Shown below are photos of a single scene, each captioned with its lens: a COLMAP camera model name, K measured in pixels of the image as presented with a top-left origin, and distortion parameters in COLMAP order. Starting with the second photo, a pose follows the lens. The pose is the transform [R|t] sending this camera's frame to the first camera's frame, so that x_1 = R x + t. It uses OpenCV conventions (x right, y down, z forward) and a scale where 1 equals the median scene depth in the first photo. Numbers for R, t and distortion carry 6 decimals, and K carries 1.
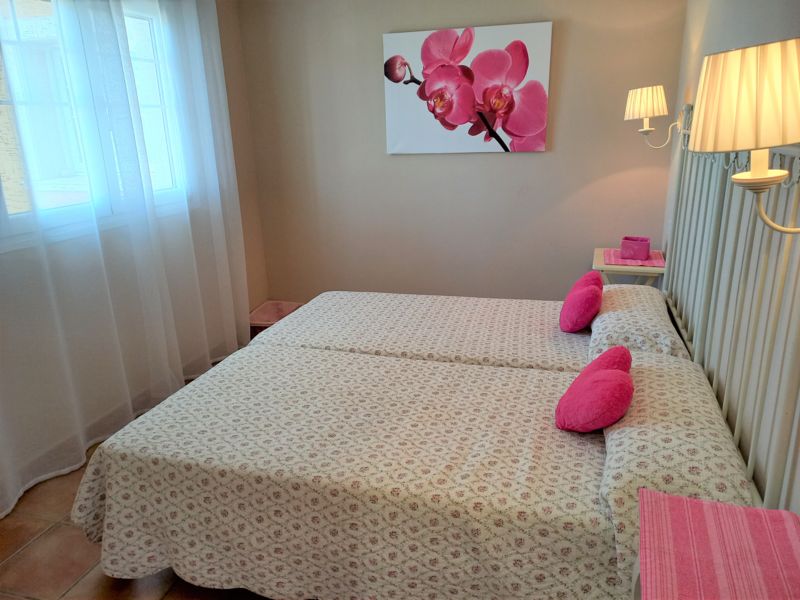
lens RADIAL K [[644.8, 0, 417.0], [0, 644.8, 301.3], [0, 0, 1]] dist [0.105866, -0.223043]
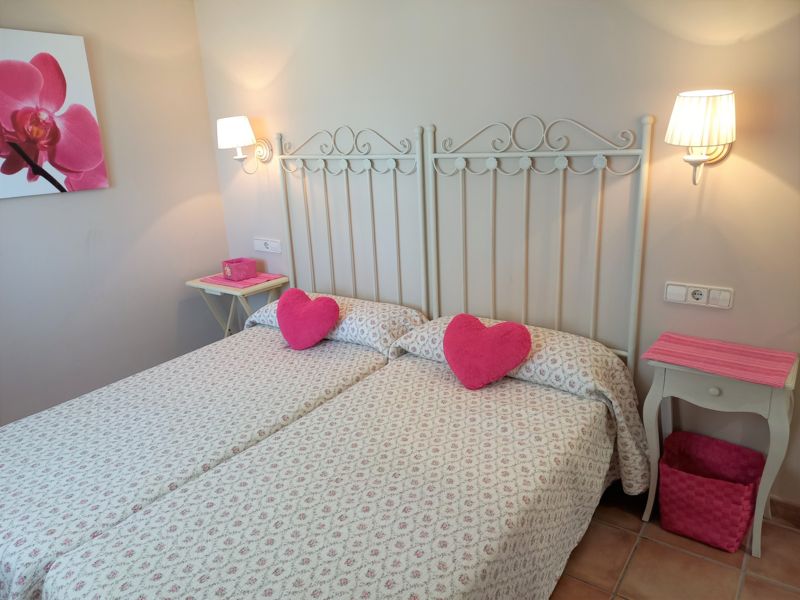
lens RADIAL K [[630.2, 0, 409.4], [0, 630.2, 280.7], [0, 0, 1]] dist [0.097058, -0.098567]
pose [[0.242211, -0.213742, 0.946387, -0.522646], [0.296029, 0.945200, 0.137711, -0.115570], [-0.923959, 0.246803, 0.292212, 0.425929]]
